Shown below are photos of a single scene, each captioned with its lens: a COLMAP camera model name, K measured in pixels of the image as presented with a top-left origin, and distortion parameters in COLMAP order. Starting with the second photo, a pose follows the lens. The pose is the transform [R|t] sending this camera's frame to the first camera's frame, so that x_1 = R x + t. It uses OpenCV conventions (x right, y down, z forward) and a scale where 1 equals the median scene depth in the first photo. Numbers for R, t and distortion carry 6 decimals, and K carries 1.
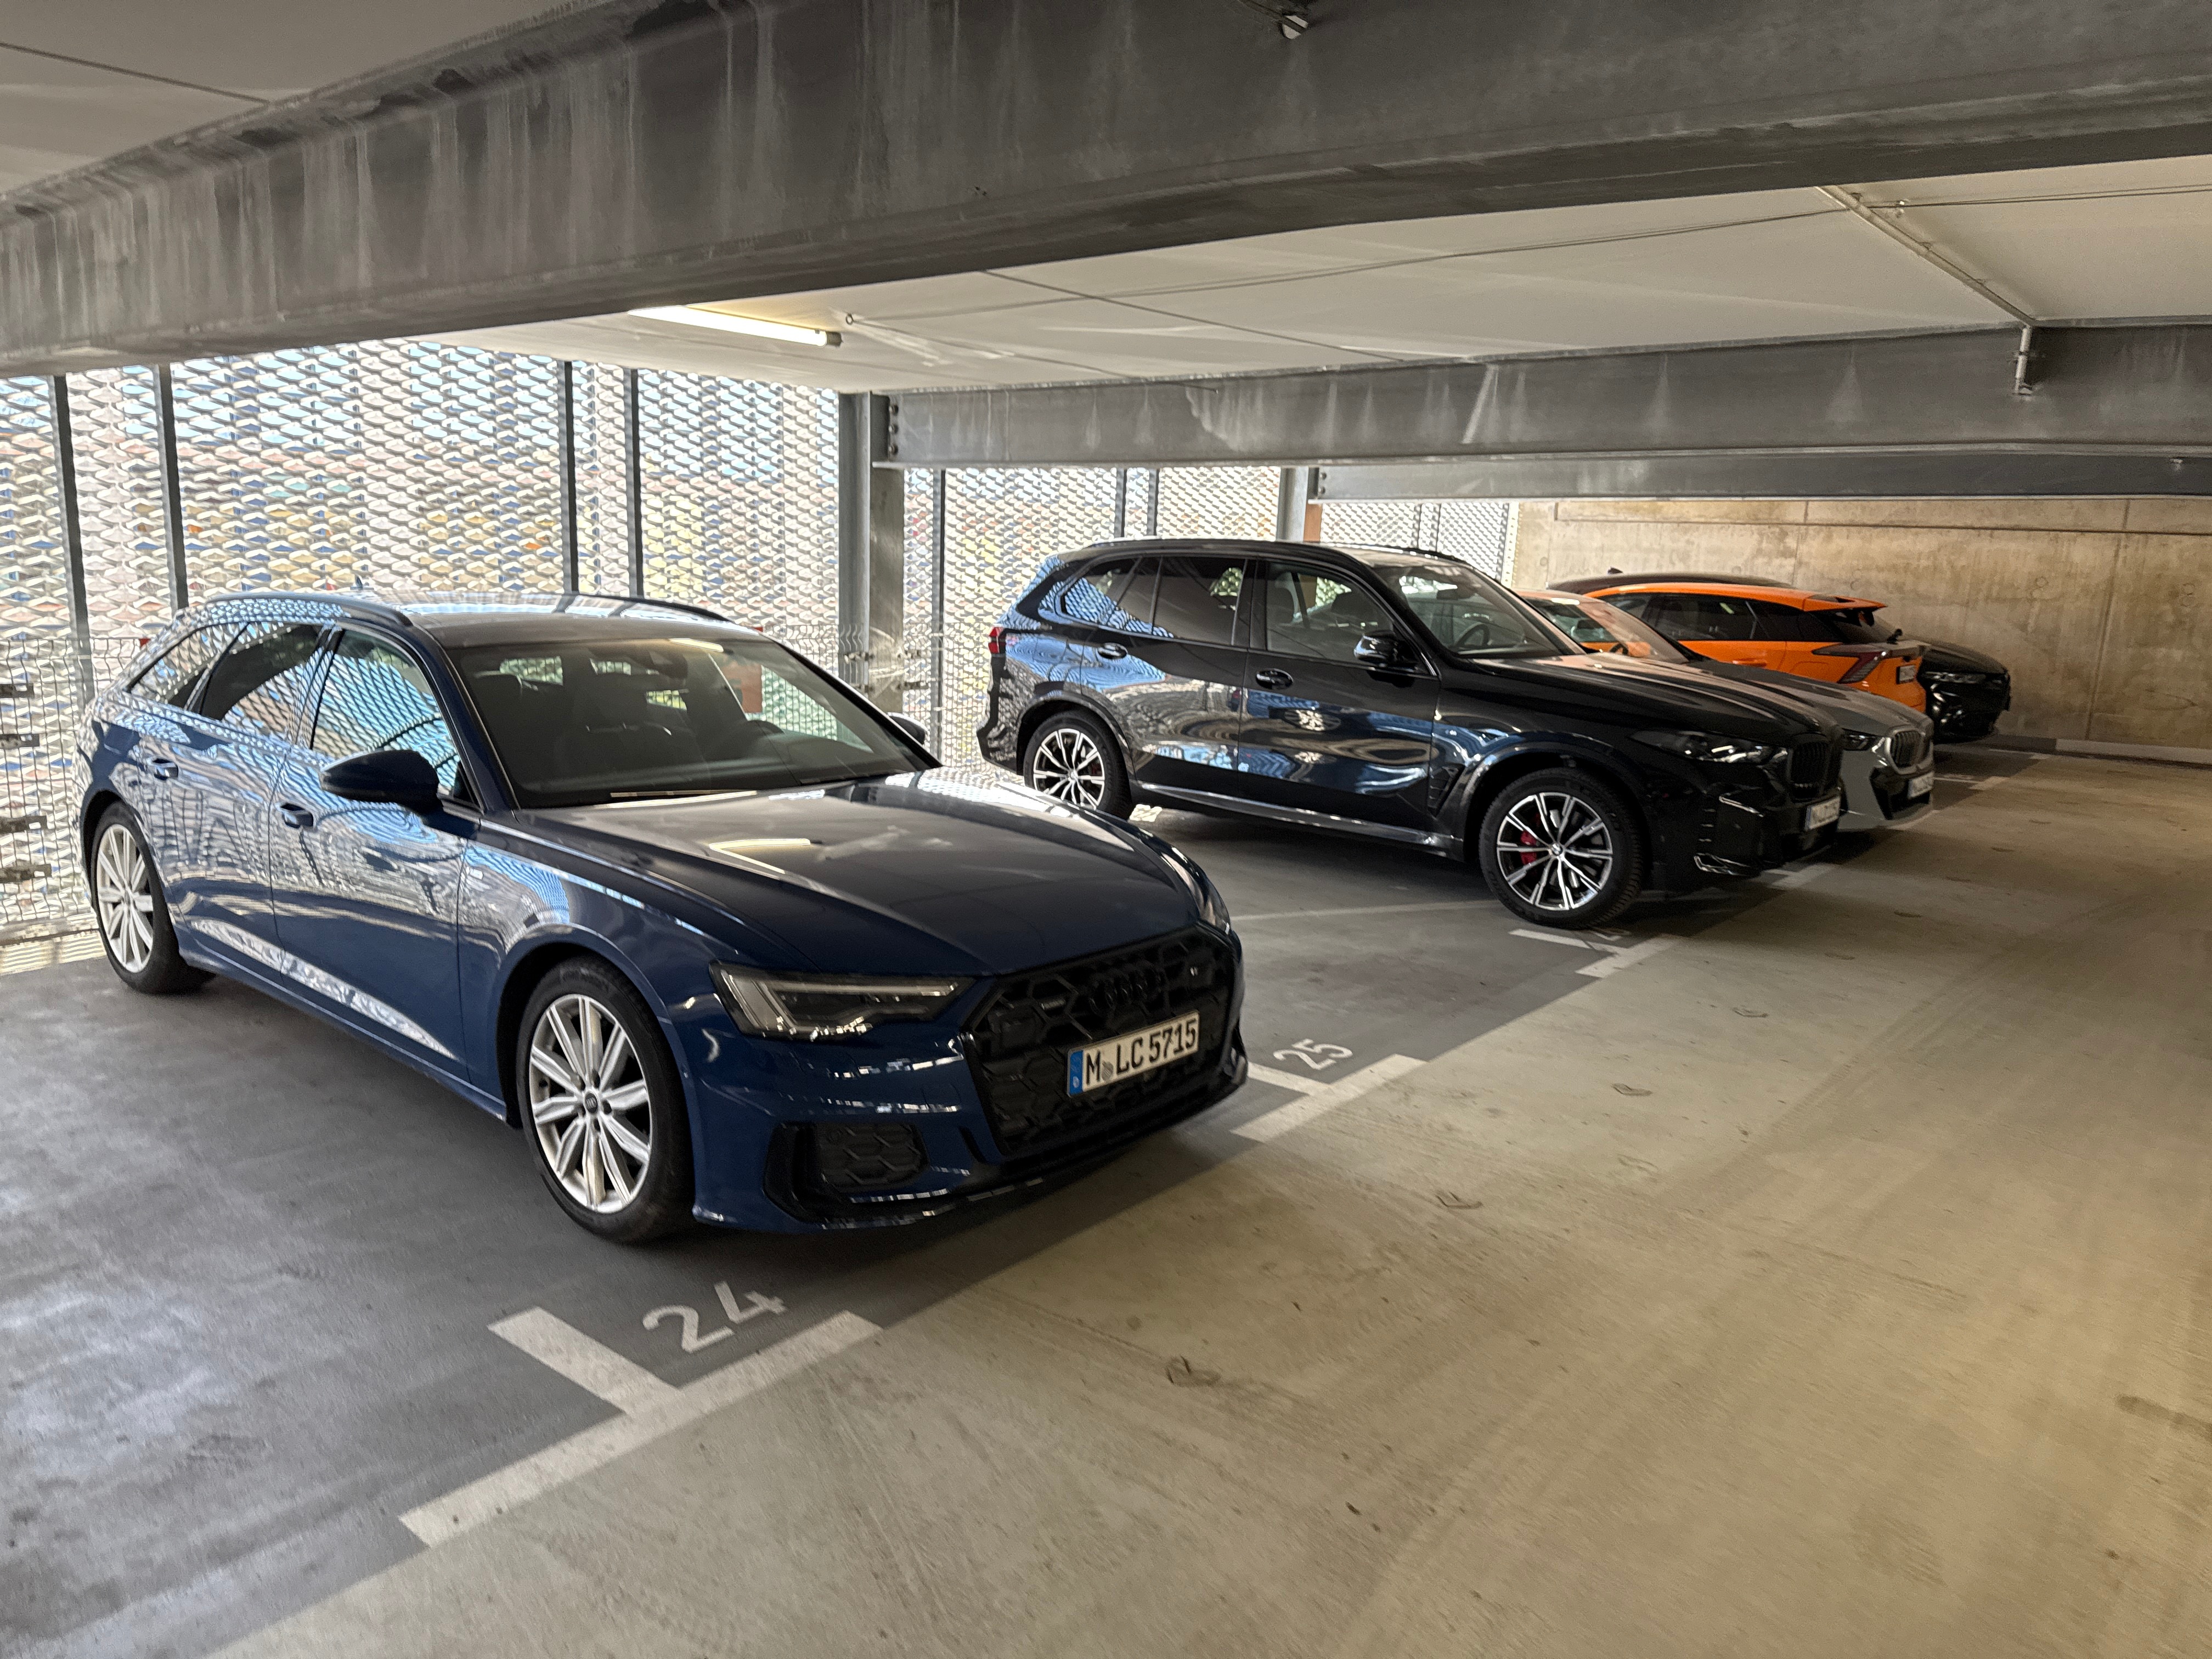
lens RADIAL K [[1577.4, 0, 1112.9], [0, 1577.4, 829.3], [0, 0, 1]] dist [0.039538, -0.039285]
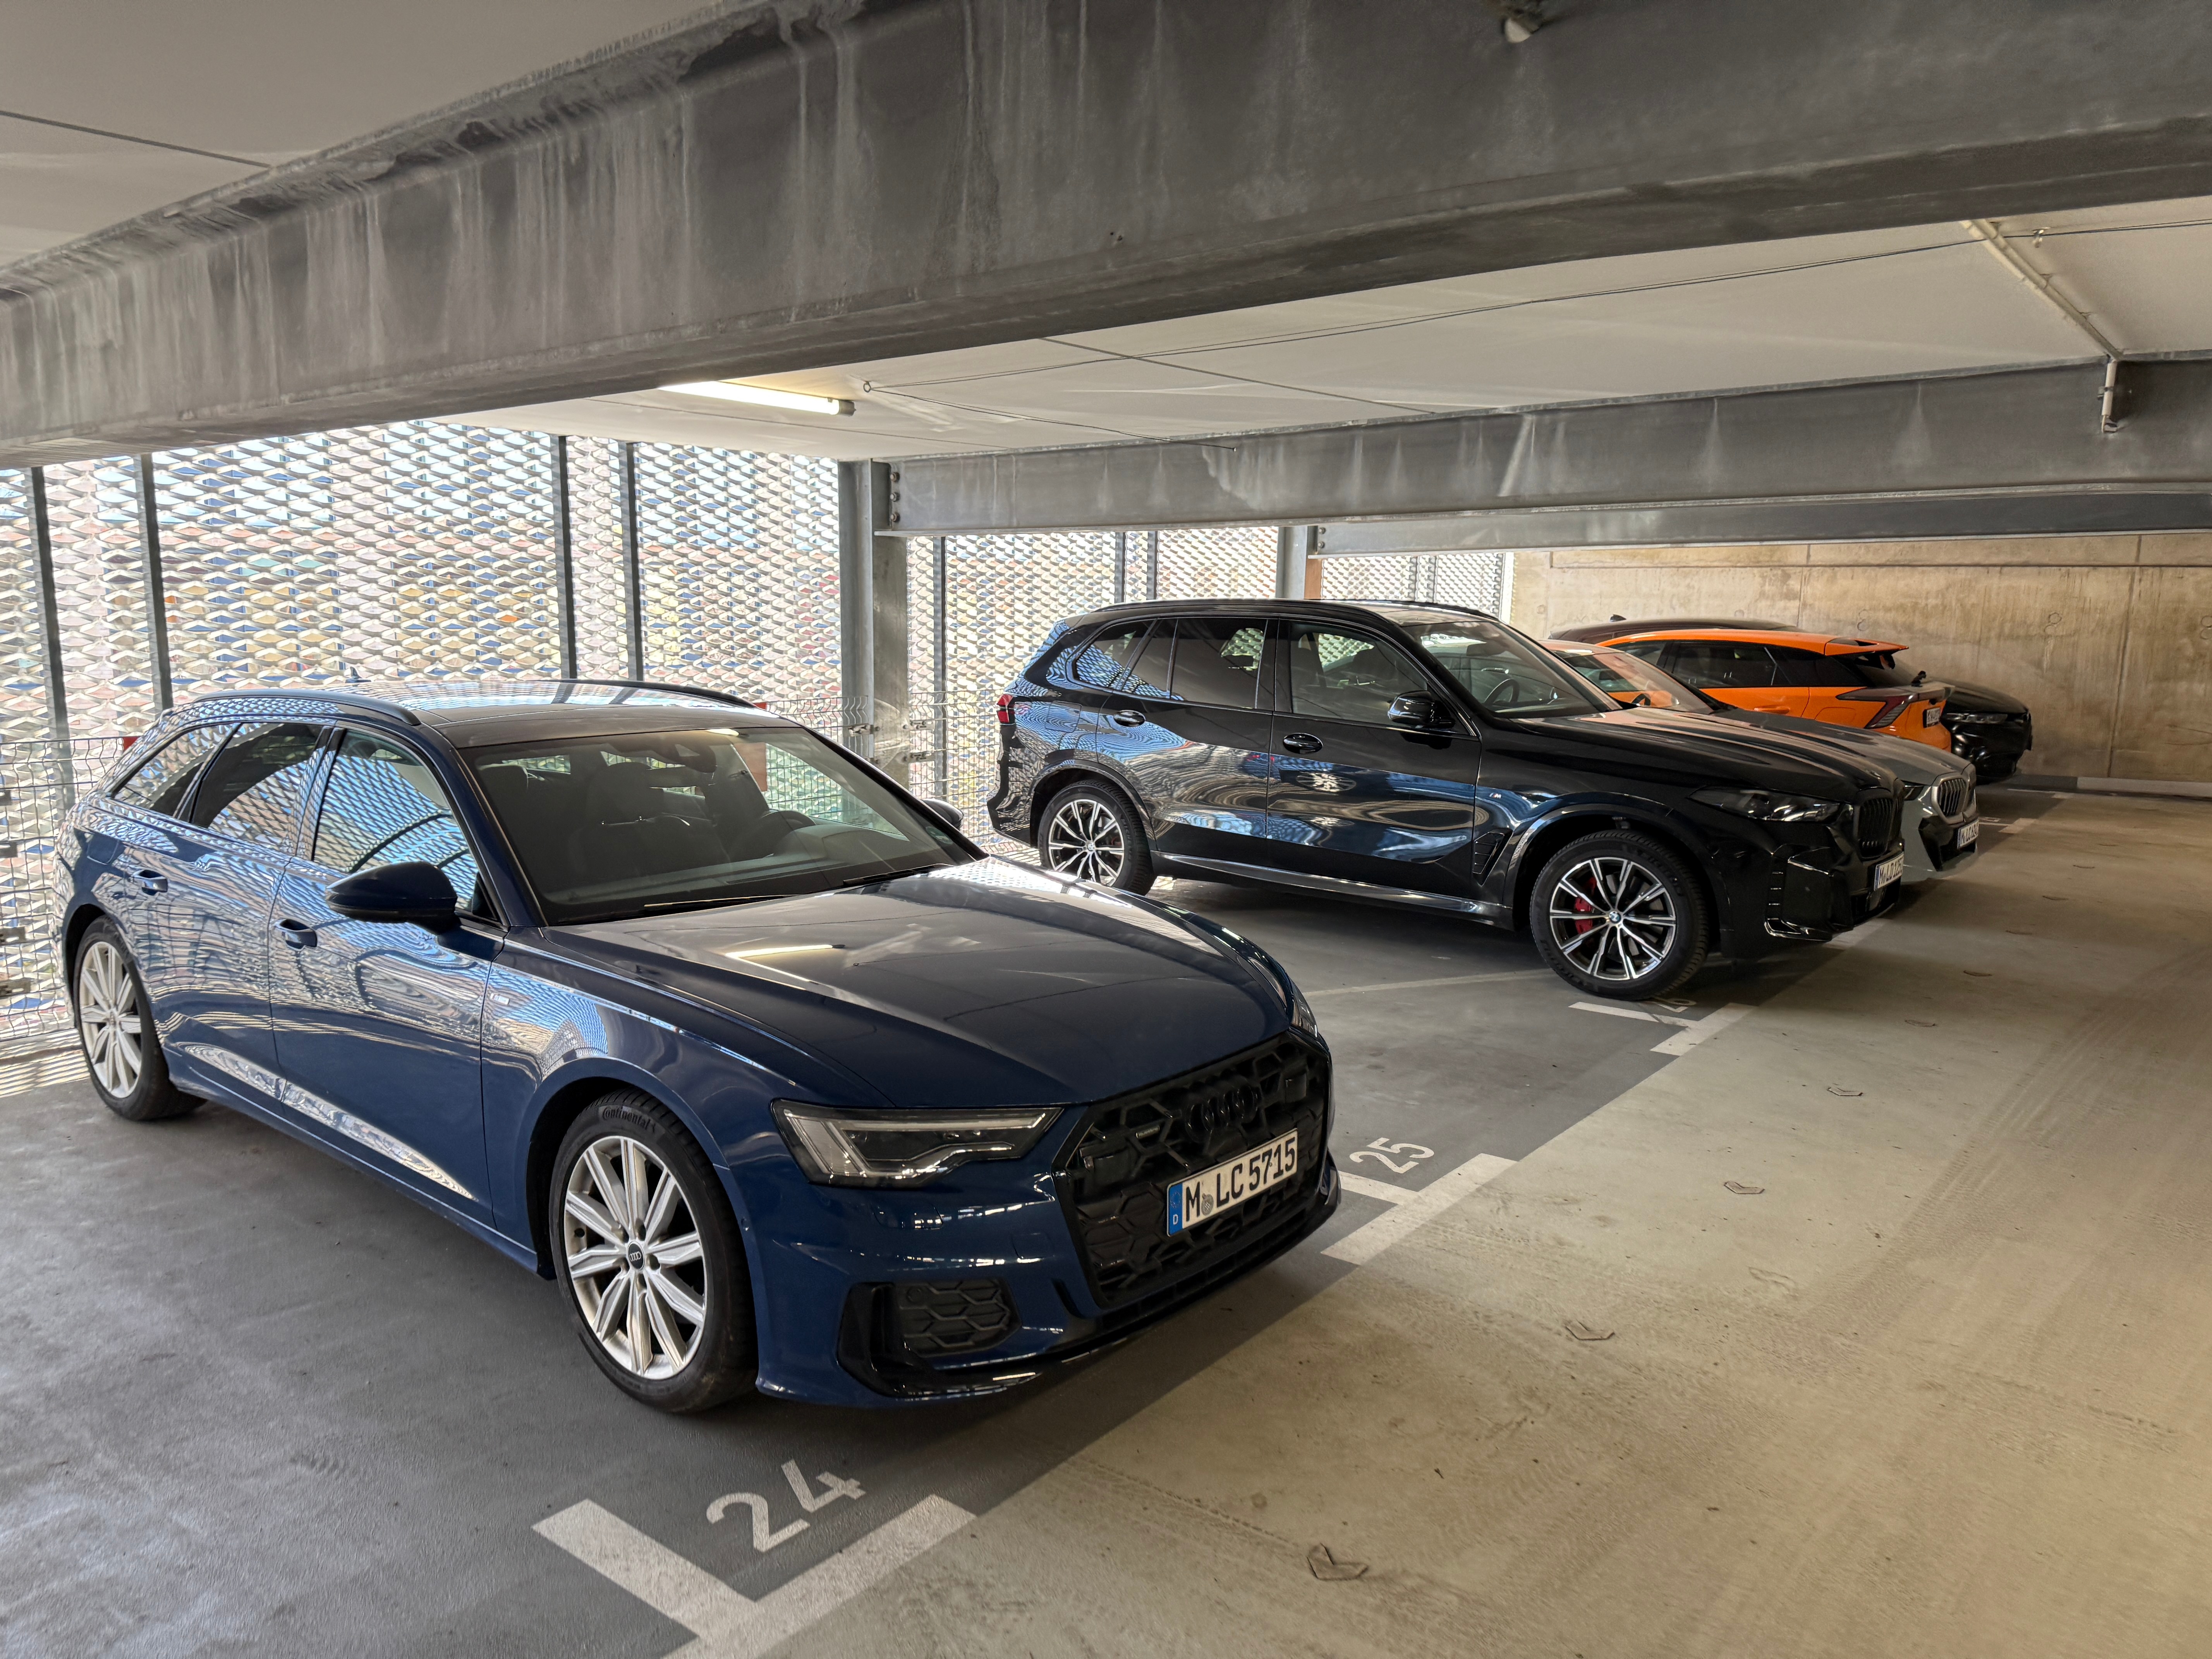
lens RADIAL K [[1577.4, 0, 1095.7], [0, 1577.4, 832.2], [0, 0, 1]] dist [0.039538, -0.039285]
pose [[0.999625, -0.027147, 0.003467, -0.056590], [0.027245, 0.999112, -0.032130, -0.027579], [-0.002592, 0.032212, 0.999478, 0.080420]]
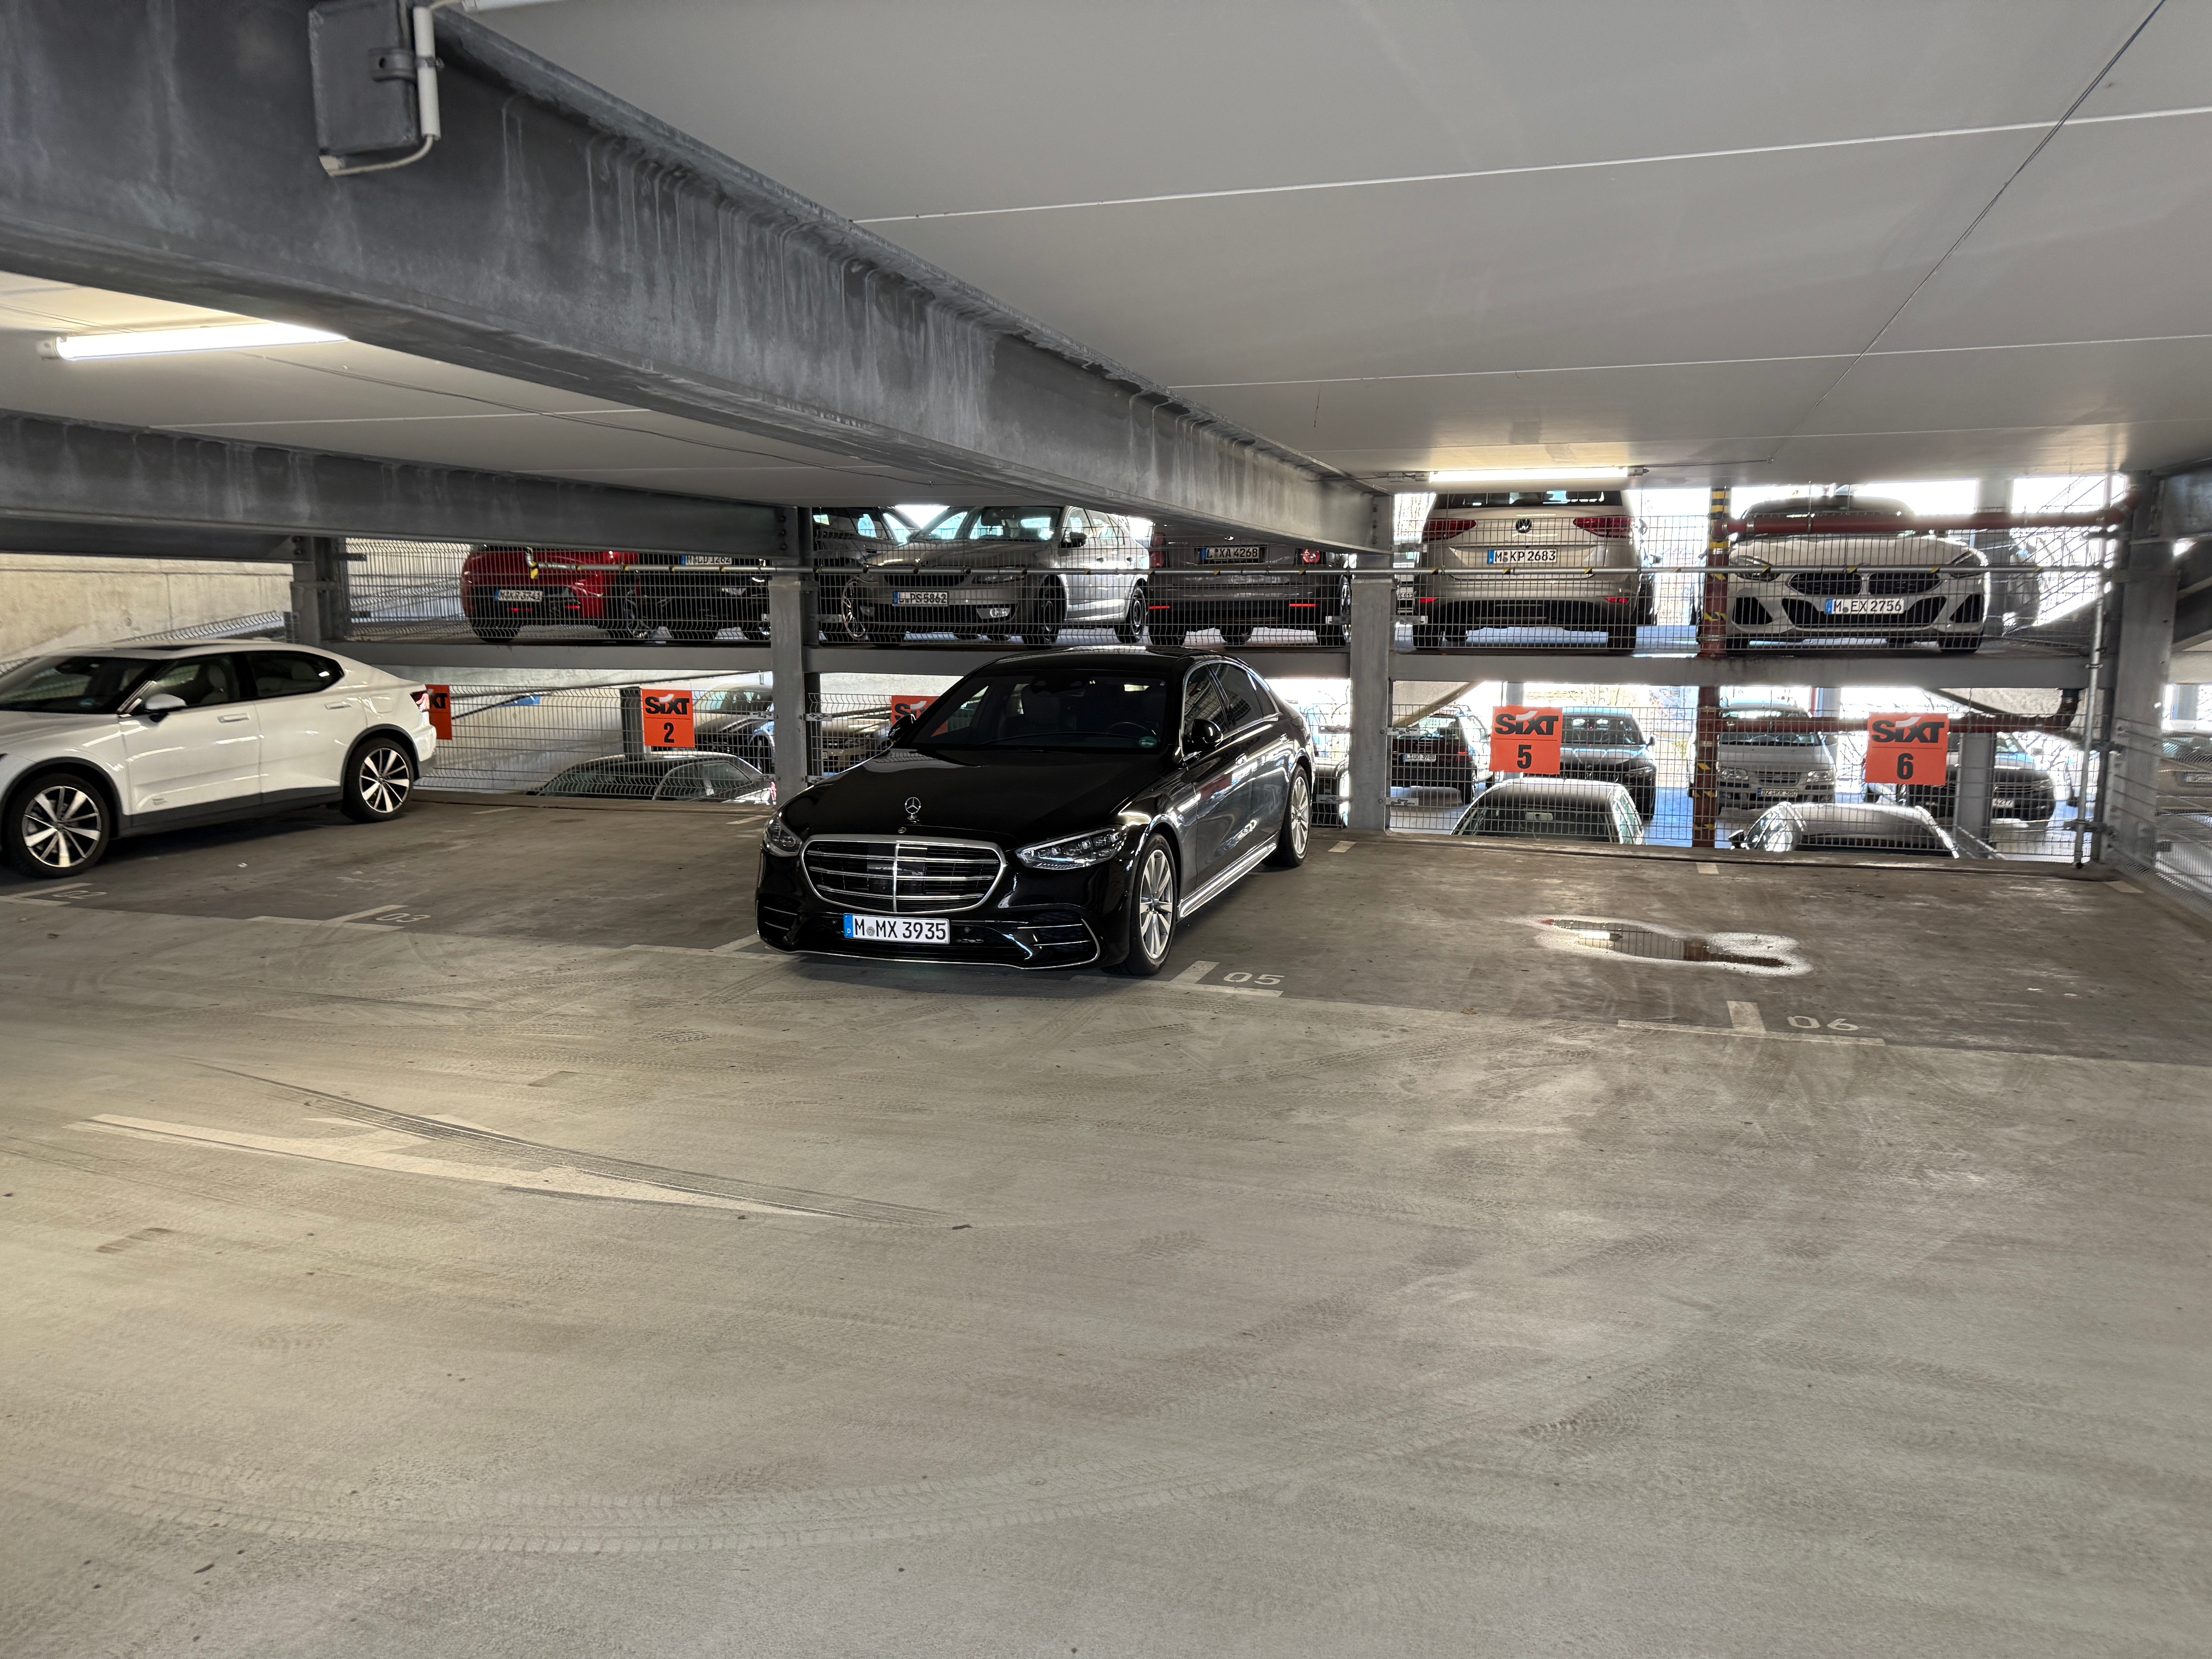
lens RADIAL K [[1577.4, 0, 1122.1], [0, 1577.4, 810.9], [0, 0, 1]] dist [0.039538, -0.039285]
pose [[-0.368483, -0.160070, 0.915750, -0.563793], [0.158752, 0.959760, 0.231642, -0.104225], [-0.915979, 0.230733, -0.328244, 0.436071]]
